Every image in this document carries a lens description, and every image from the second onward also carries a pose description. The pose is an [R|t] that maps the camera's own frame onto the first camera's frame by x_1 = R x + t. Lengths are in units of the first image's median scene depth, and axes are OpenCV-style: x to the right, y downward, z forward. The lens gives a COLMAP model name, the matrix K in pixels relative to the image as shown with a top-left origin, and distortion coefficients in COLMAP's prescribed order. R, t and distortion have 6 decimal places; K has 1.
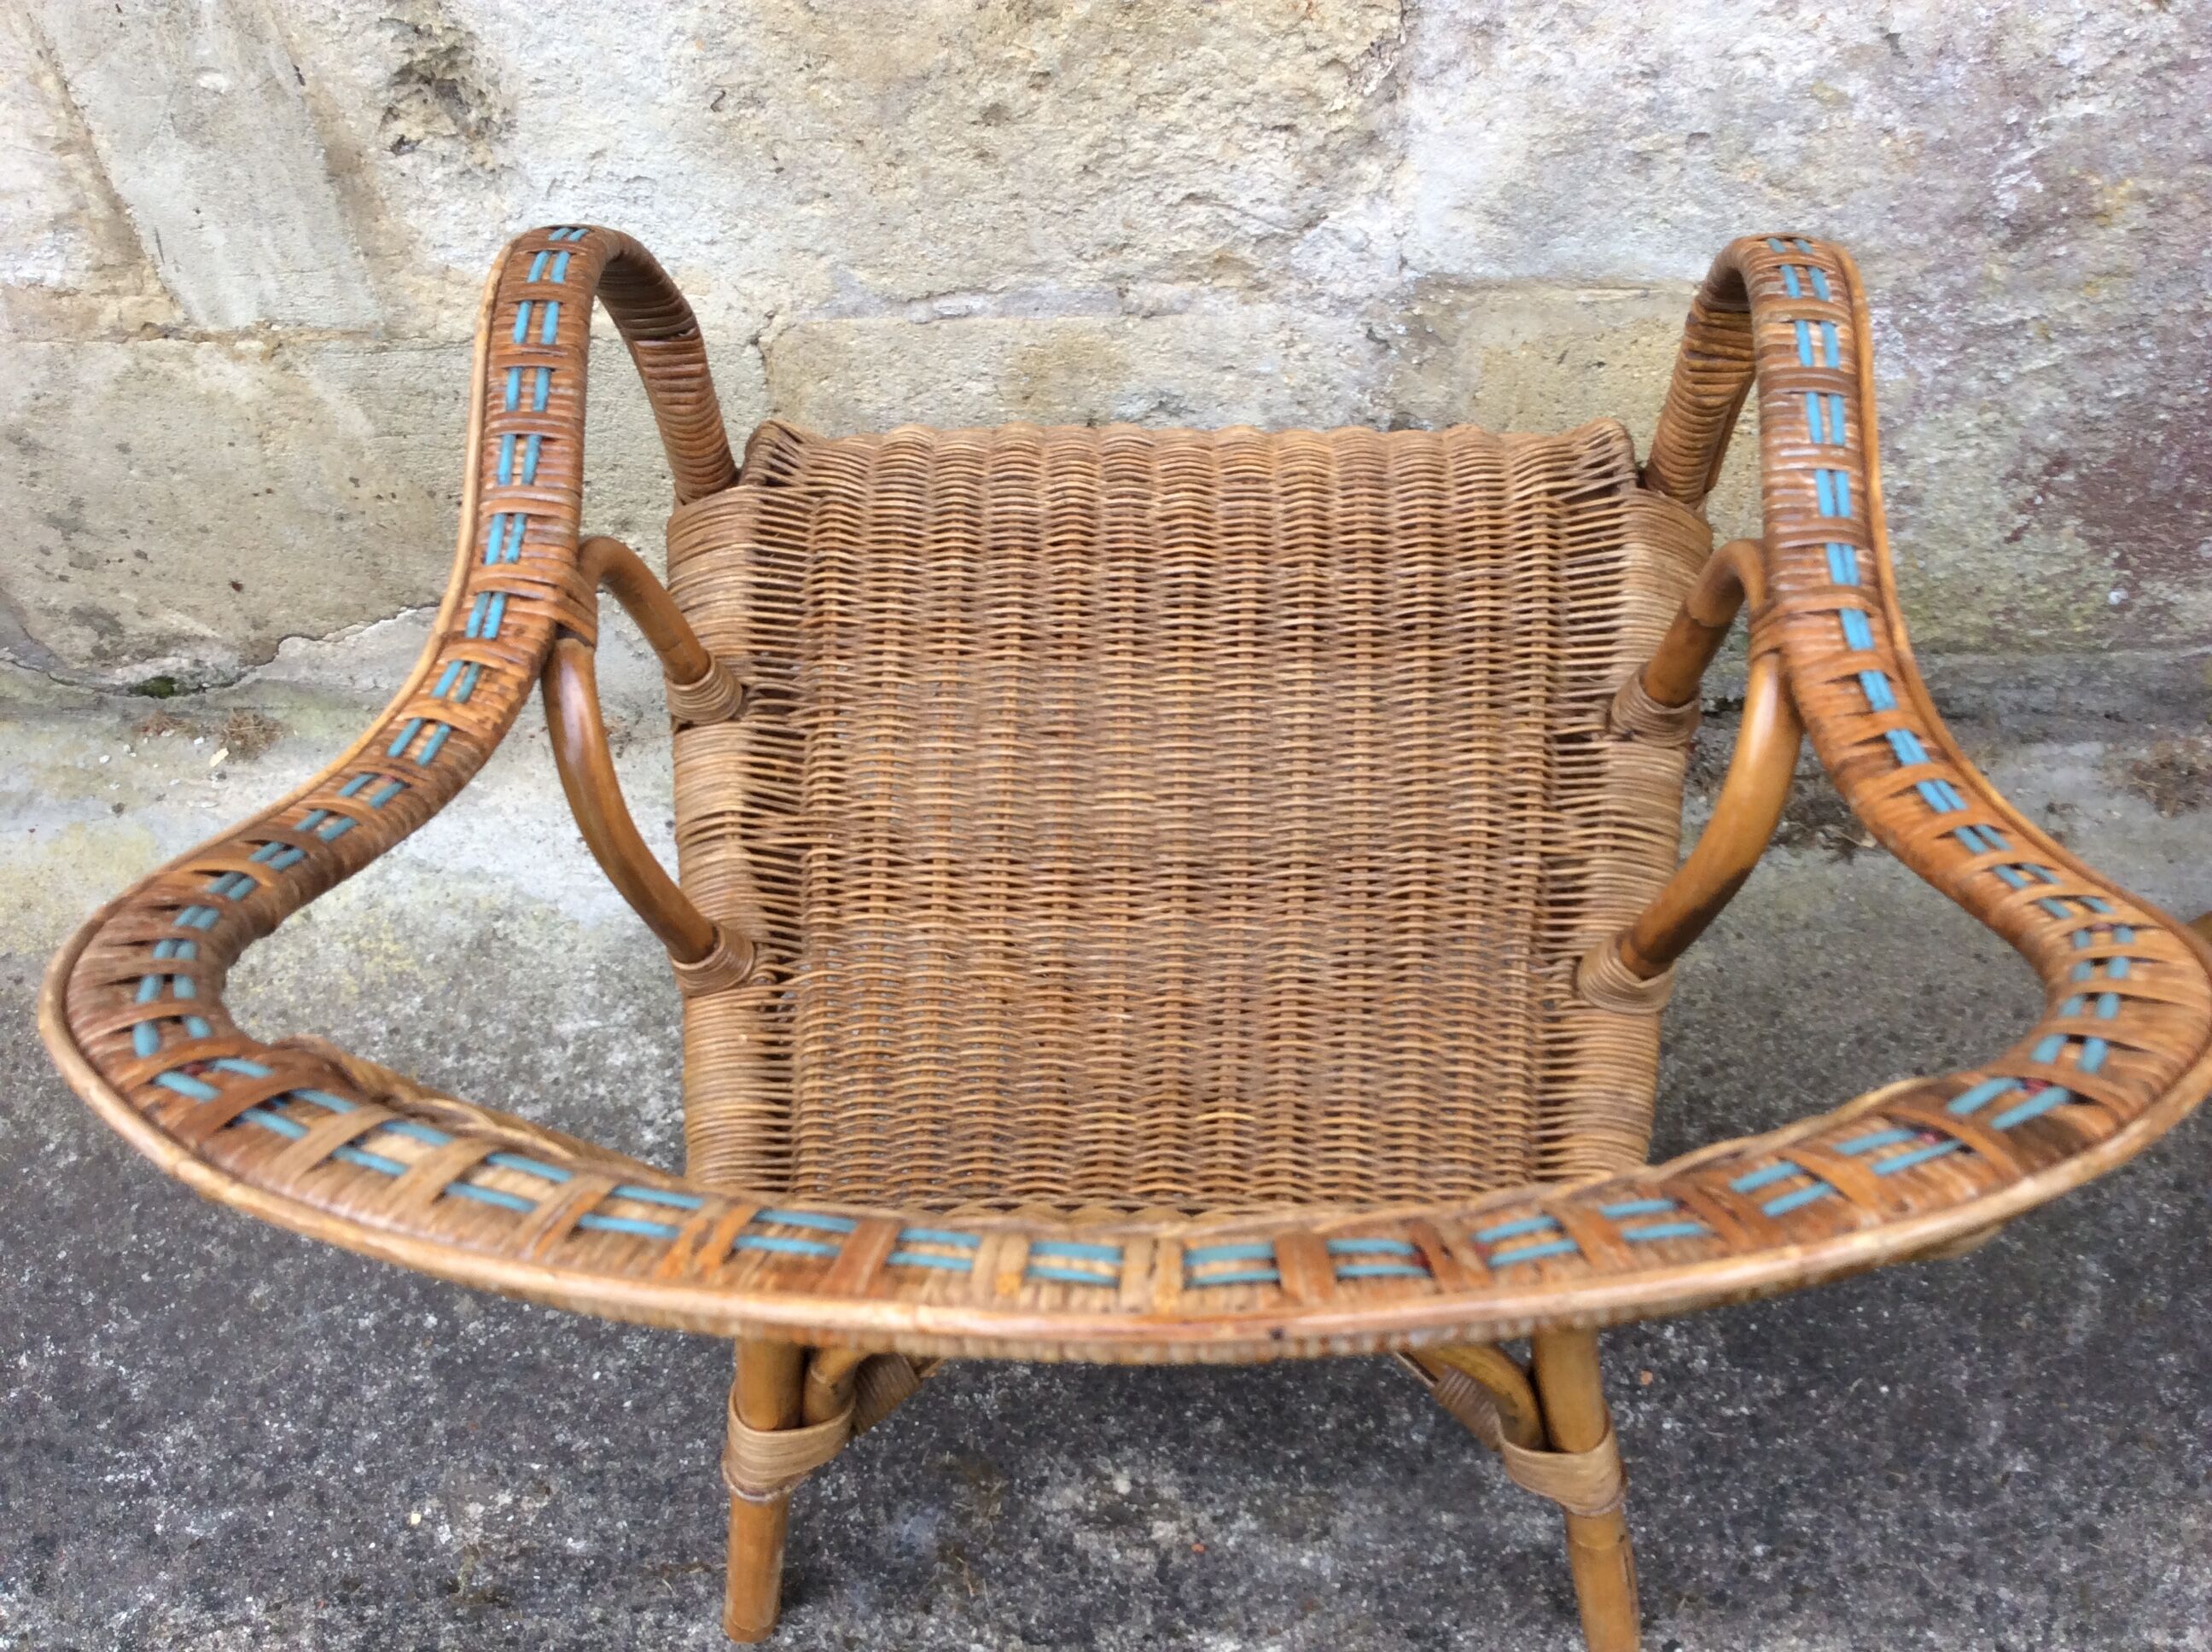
lens RADIAL K [[2024.8, 0, 1105.9], [0, 2024.8, 857.0], [0, 0, 1]] dist [0.085252, -0.149383]
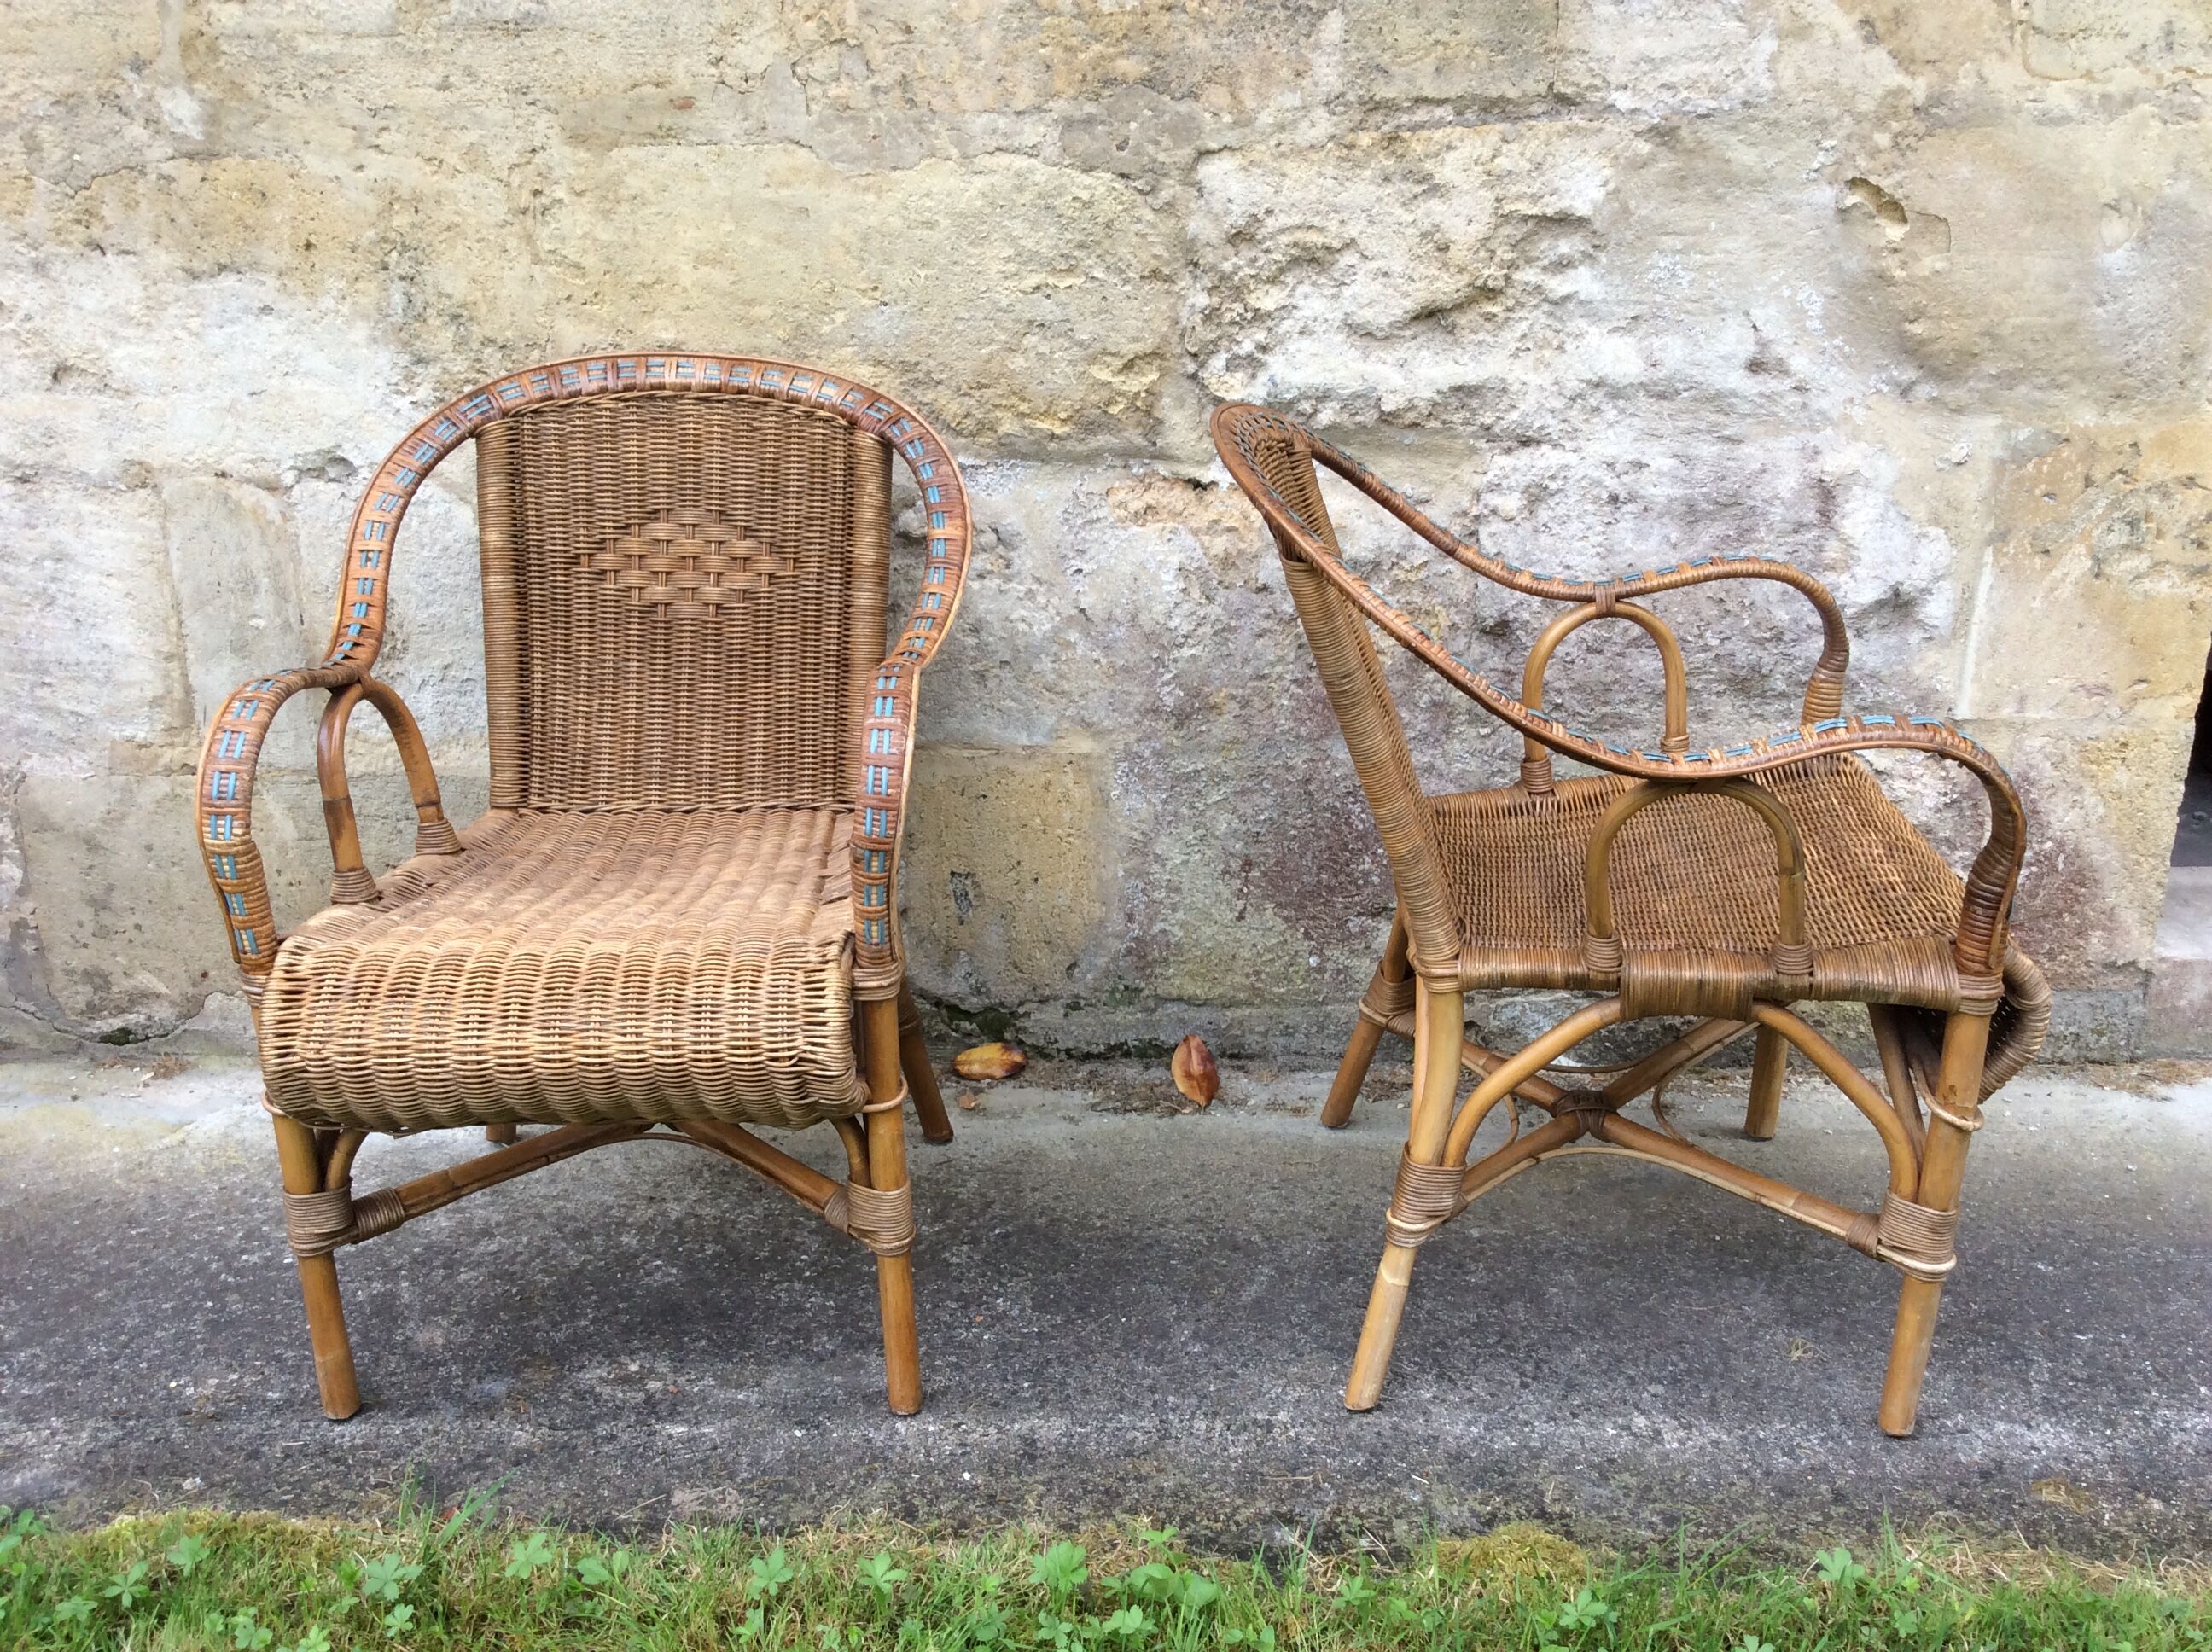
lens RADIAL K [[2093.4, 0, 1181.6], [0, 2093.4, 829.1], [0, 0, 1]] dist [-0.007865, -0.032099]
pose [[0.998627, 0.020875, 0.048037, 0.343119], [0.008707, 0.838215, -0.545270, 0.842315], [-0.051647, 0.544940, 0.836883, -0.591183]]
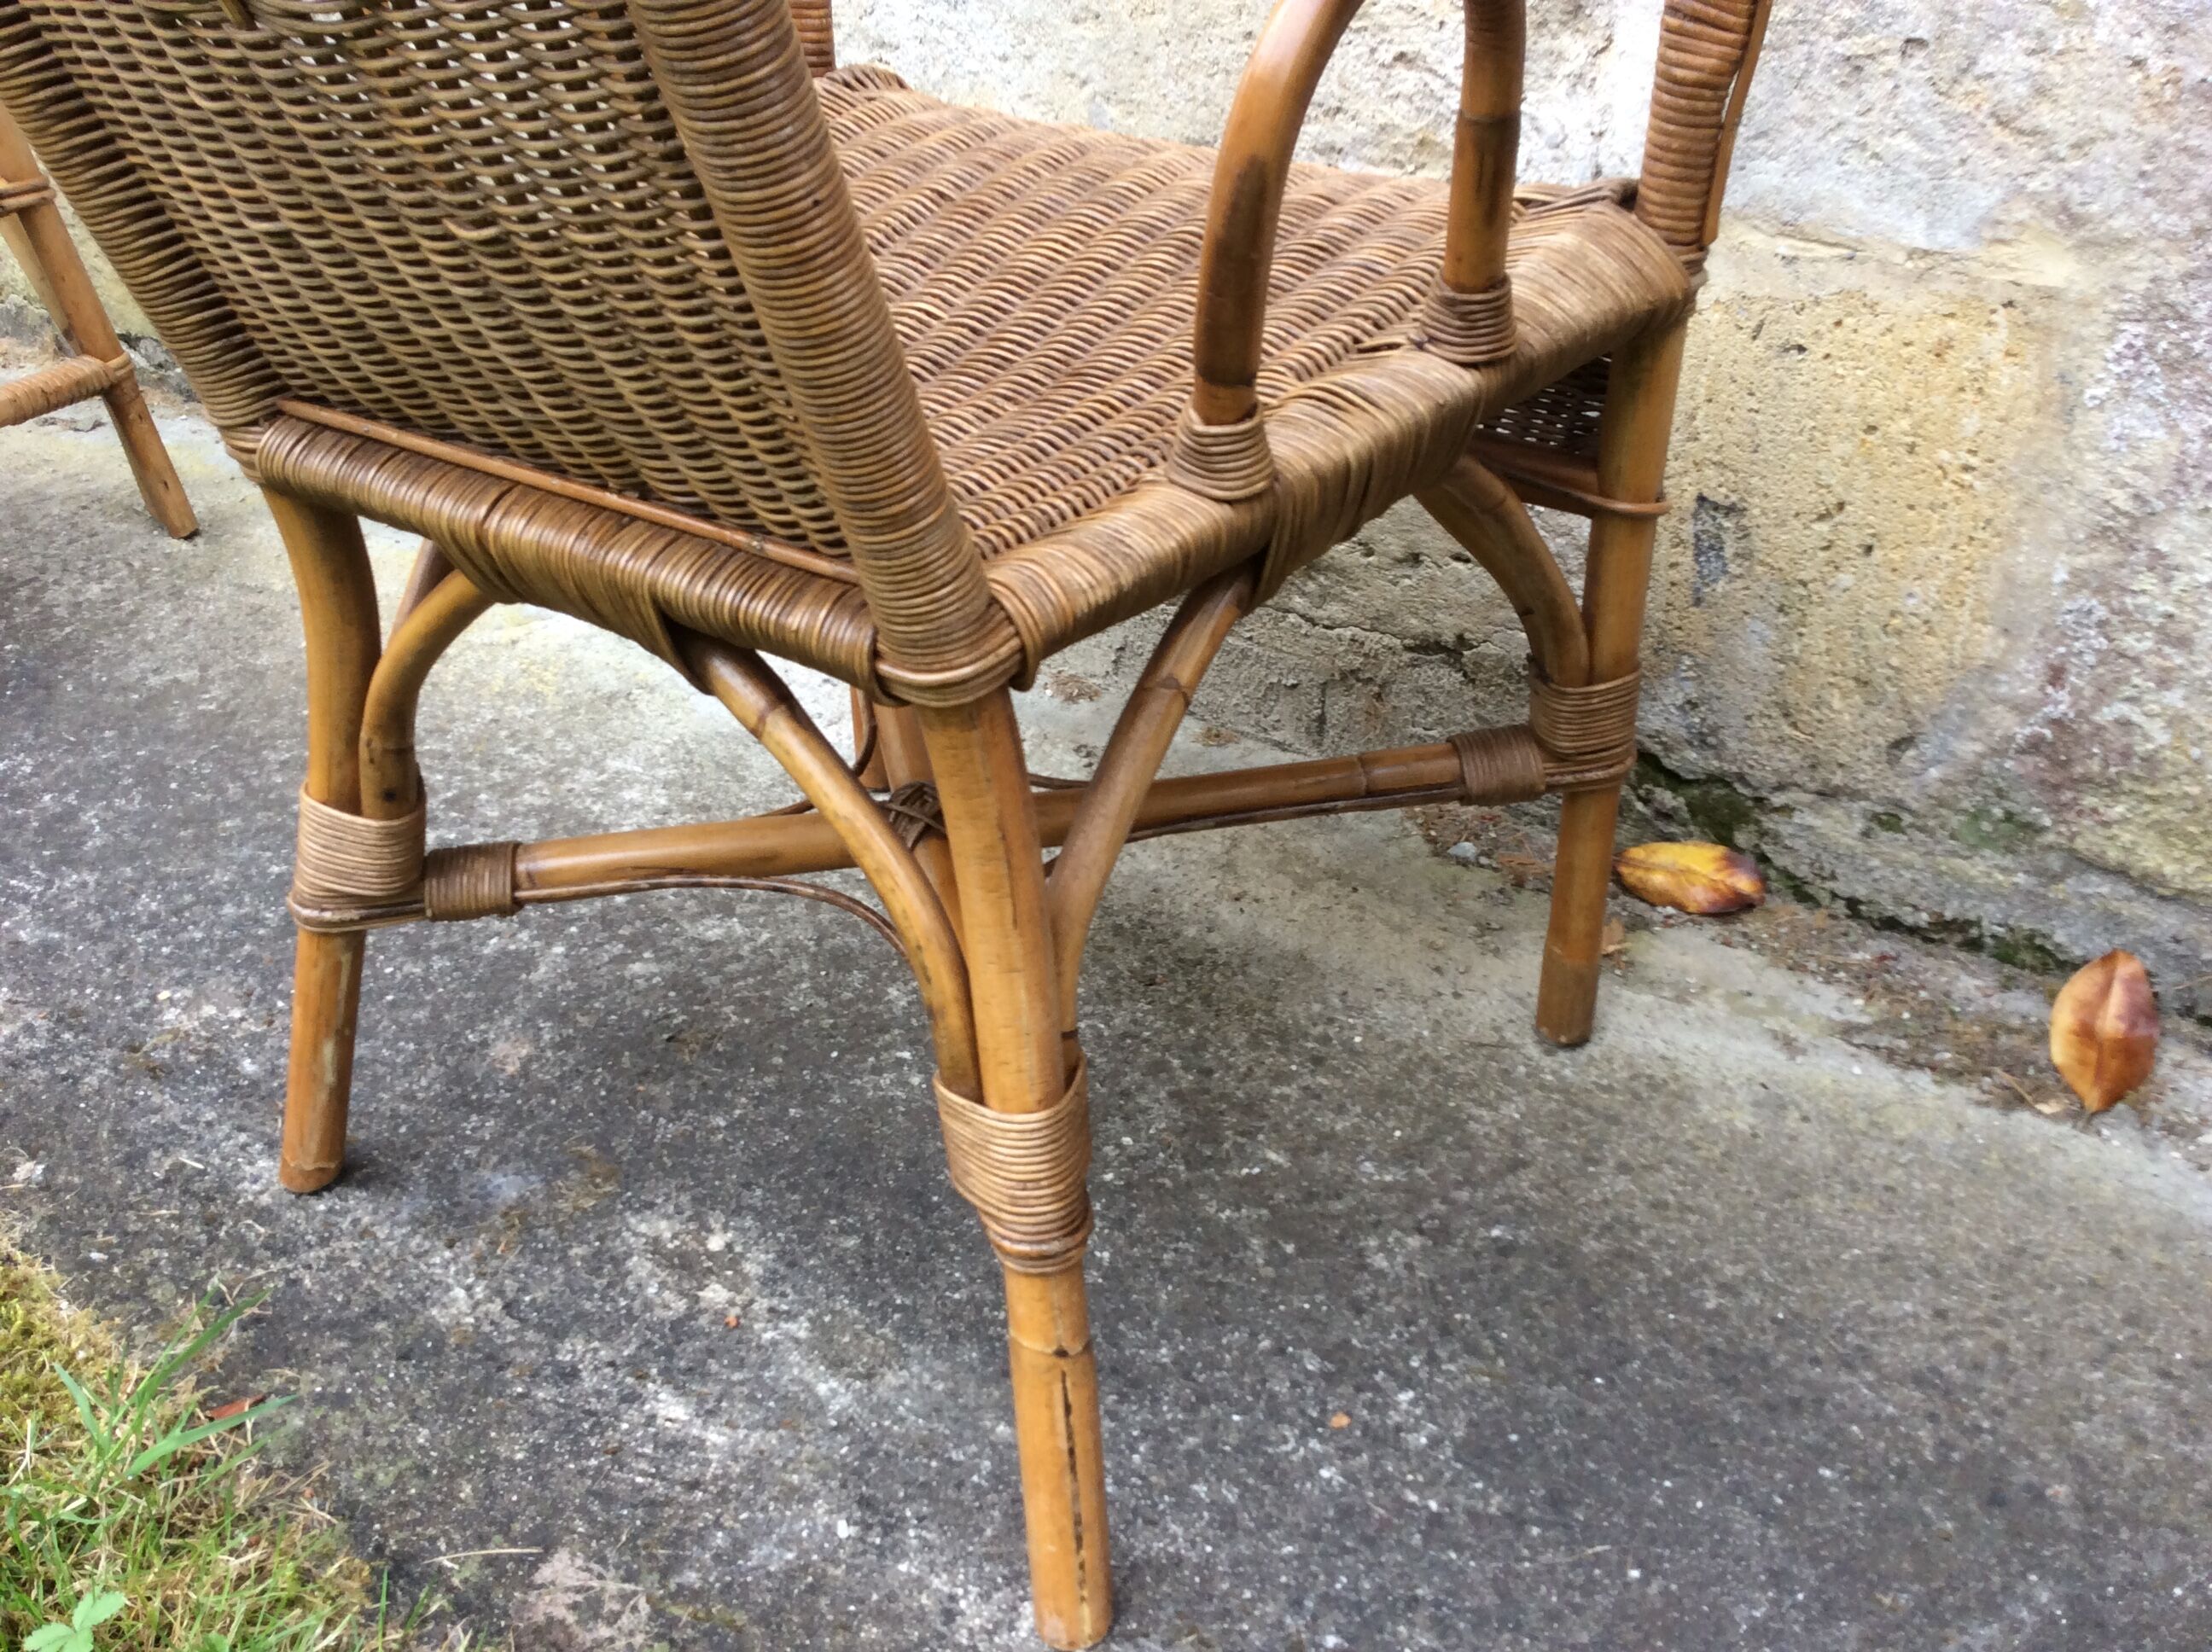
lens RADIAL K [[2039.4, 0, 1109.2], [0, 2039.4, 846.8], [0, 0, 1]] dist [0.052092, -0.061316]
pose [[0.838838, 0.311019, -0.446786, 0.470721], [-0.455901, 0.849871, -0.264335, 0.319277], [0.297497, 0.425425, 0.854698, 0.259278]]
